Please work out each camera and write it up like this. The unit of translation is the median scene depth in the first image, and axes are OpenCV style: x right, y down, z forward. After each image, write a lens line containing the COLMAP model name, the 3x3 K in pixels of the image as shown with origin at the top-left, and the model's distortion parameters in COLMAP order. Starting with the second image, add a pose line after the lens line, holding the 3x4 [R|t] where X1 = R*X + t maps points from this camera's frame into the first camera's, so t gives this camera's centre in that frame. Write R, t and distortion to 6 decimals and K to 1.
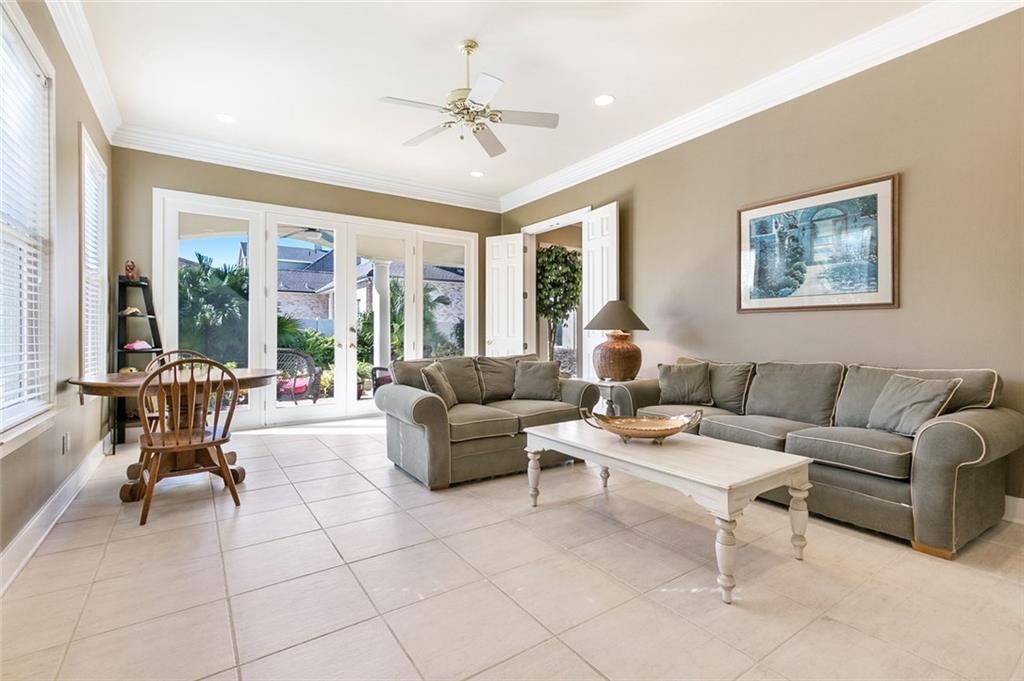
lens RADIAL K [[460.6, 0, 507.7], [0, 460.6, 333.1], [0, 0, 1]] dist [0.000722, -0.000053]
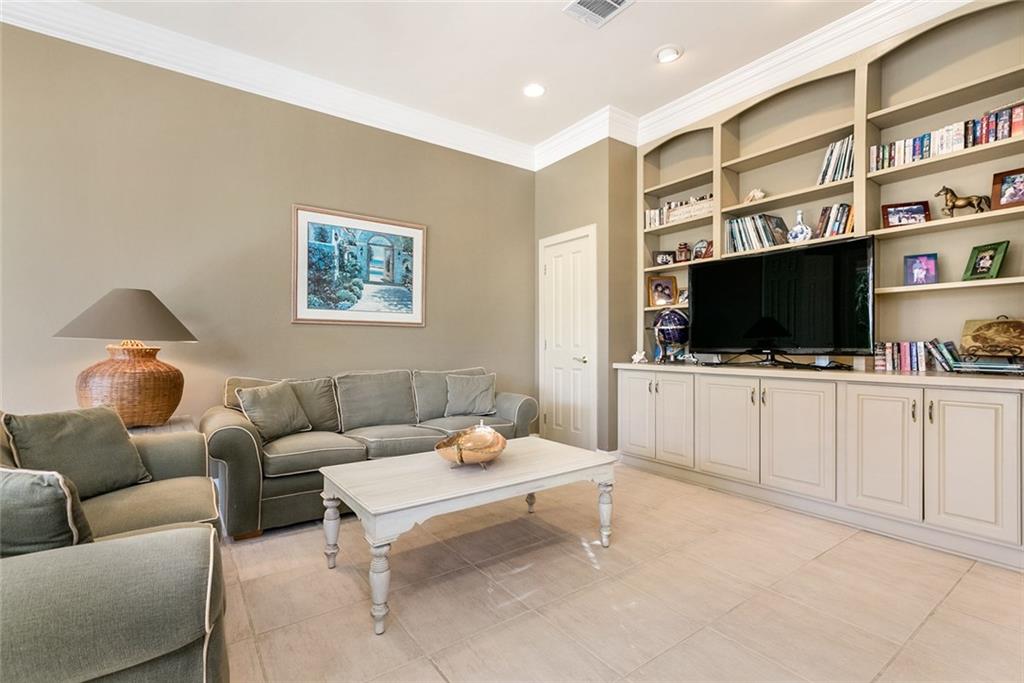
lens RADIAL K [[460.6, 0, 507.5], [0, 460.6, 346.2], [0, 0, 1]] dist [0.000722, -0.000053]
pose [[-0.025527, -0.002118, 0.999672, -0.443573], [0.001404, 0.999997, 0.002154, 0.000053], [-0.999673, 0.001459, -0.025524, 0.687425]]
